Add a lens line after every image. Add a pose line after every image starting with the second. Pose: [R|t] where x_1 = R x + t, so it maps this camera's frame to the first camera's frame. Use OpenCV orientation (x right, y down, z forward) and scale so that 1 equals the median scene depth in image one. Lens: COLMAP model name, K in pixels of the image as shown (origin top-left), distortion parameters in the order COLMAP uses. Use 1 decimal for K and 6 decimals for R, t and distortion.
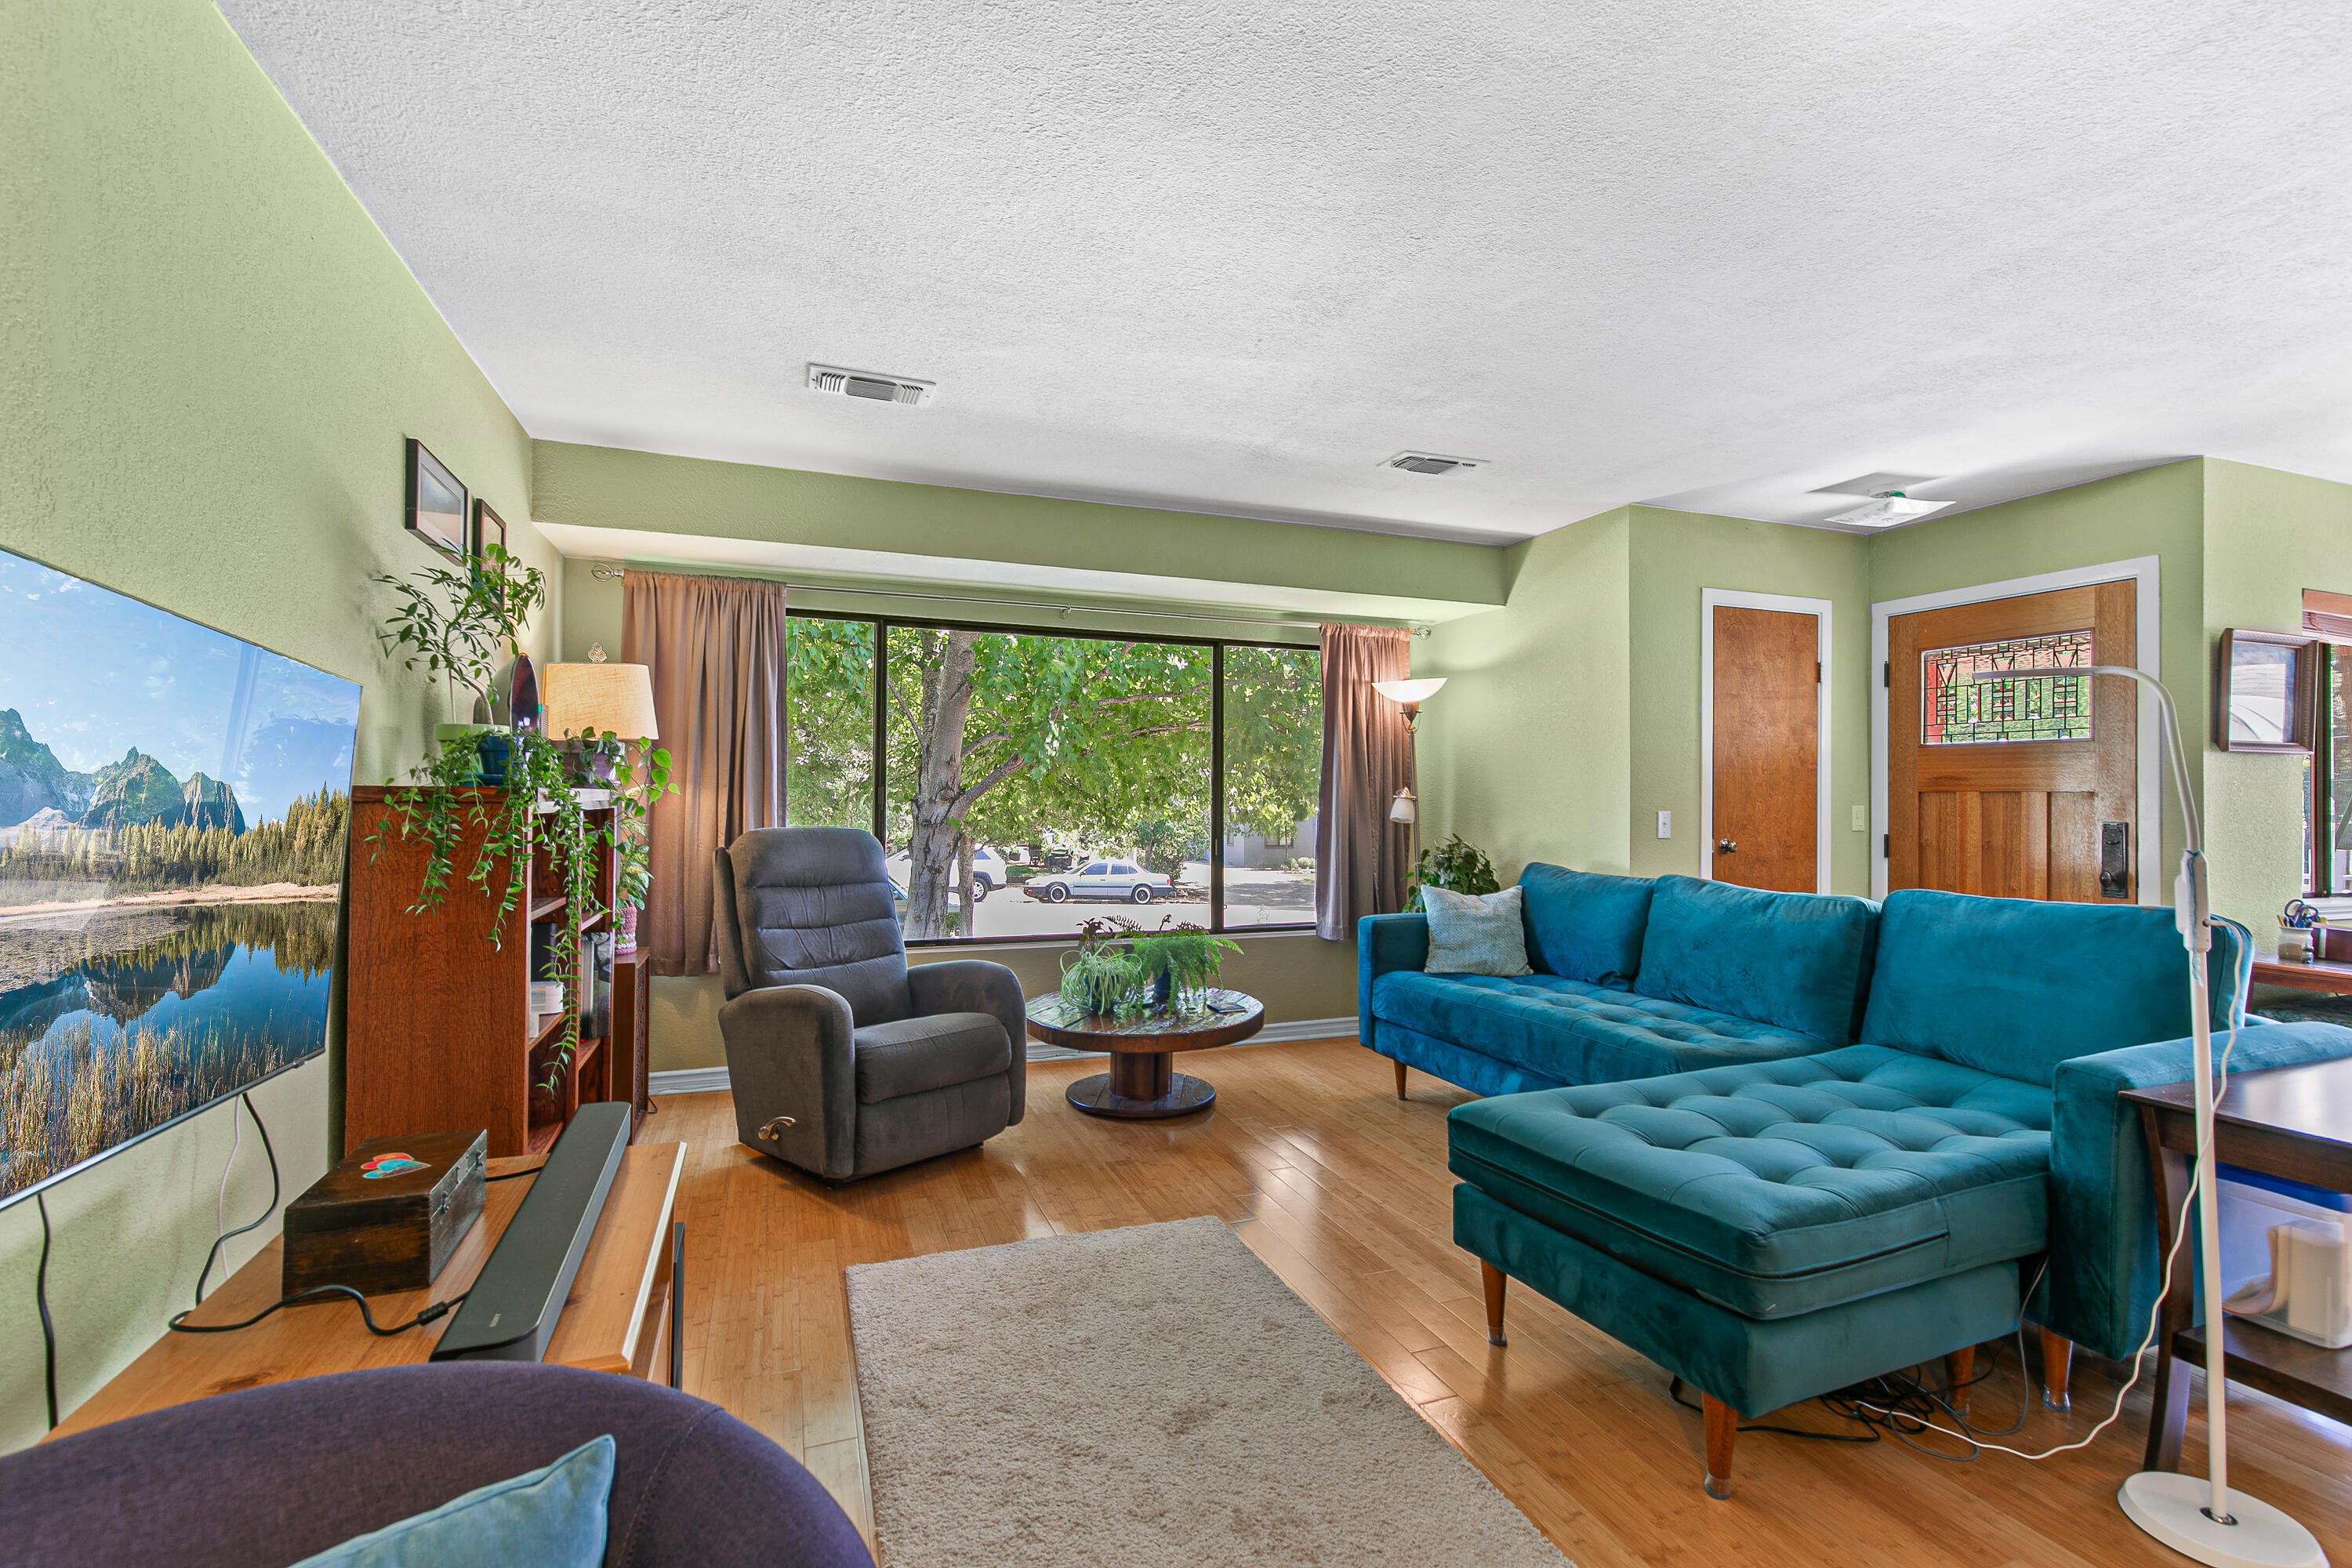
lens RADIAL K [[1067.0, 0, 1185.7], [0, 1067.0, 794.3], [0, 0, 1]] dist [0.014902, -0.002809]
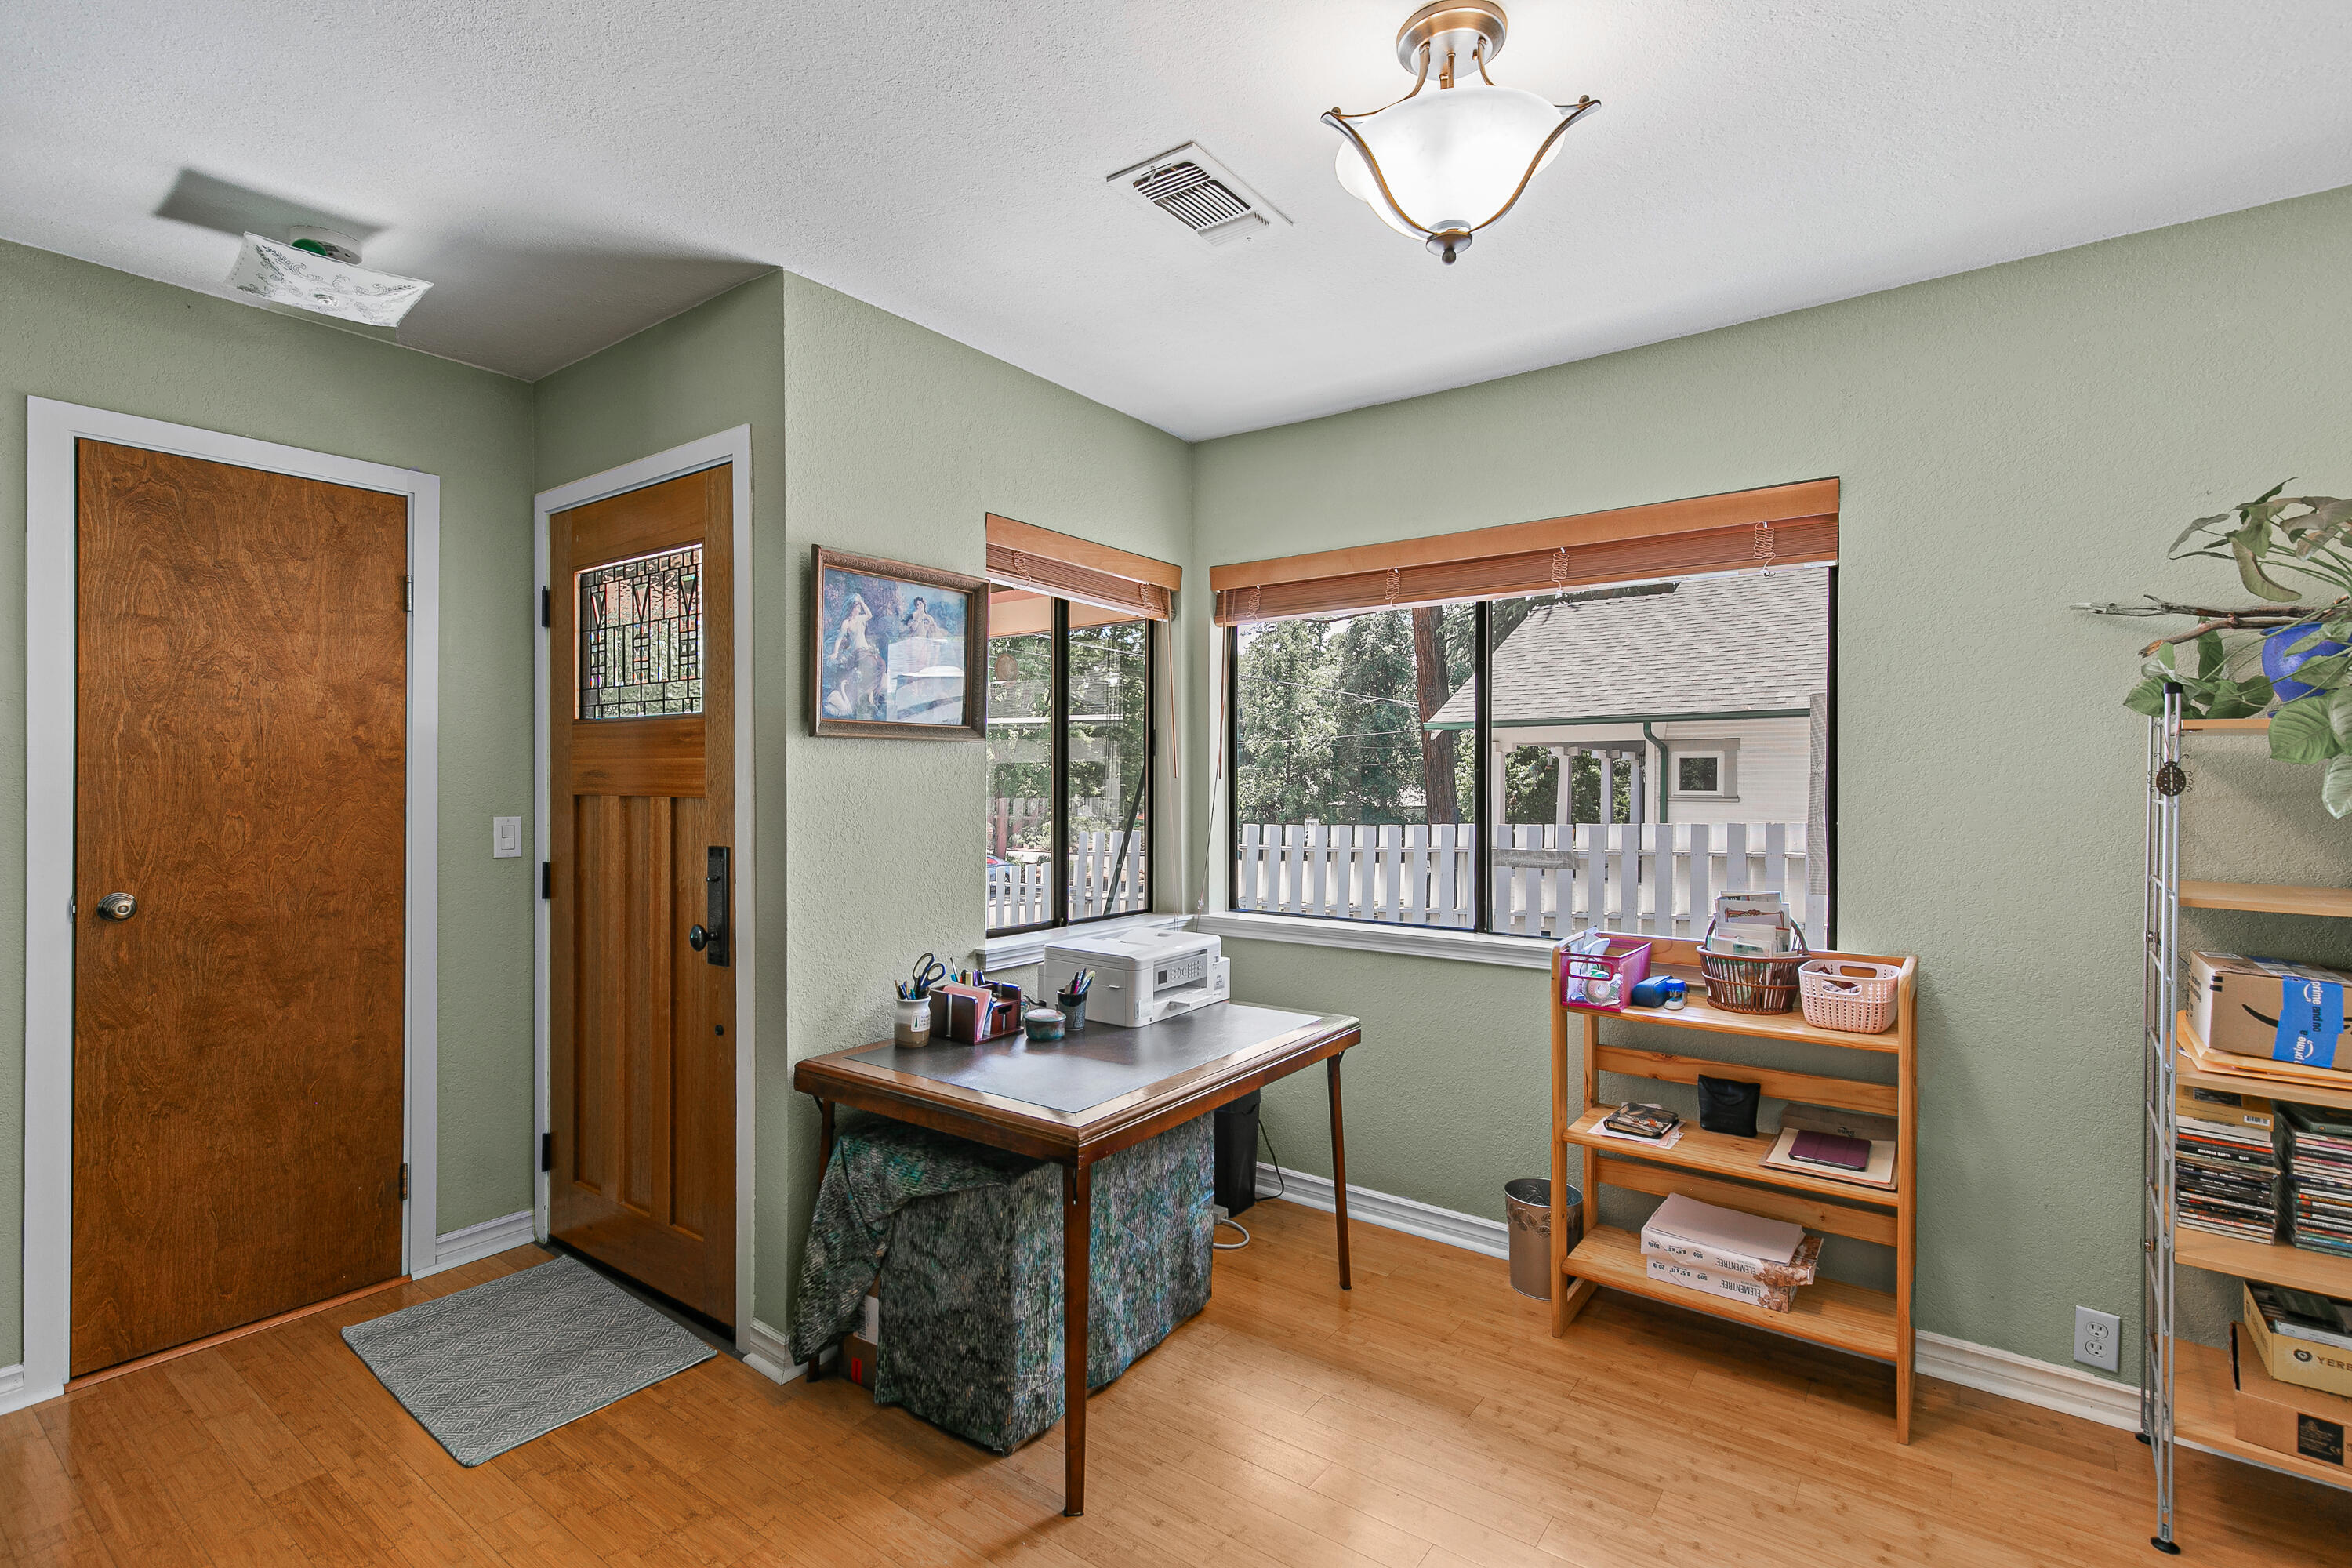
lens RADIAL K [[1067.0, 0, 1188.3], [0, 1067.0, 773.4], [0, 0, 1]] dist [0.014902, -0.002809]
pose [[0.844683, -0.008982, 0.535191, 0.653227], [0.007400, 0.999960, 0.005102, -0.015027], [-0.535215, -0.000349, 0.844716, 0.278502]]
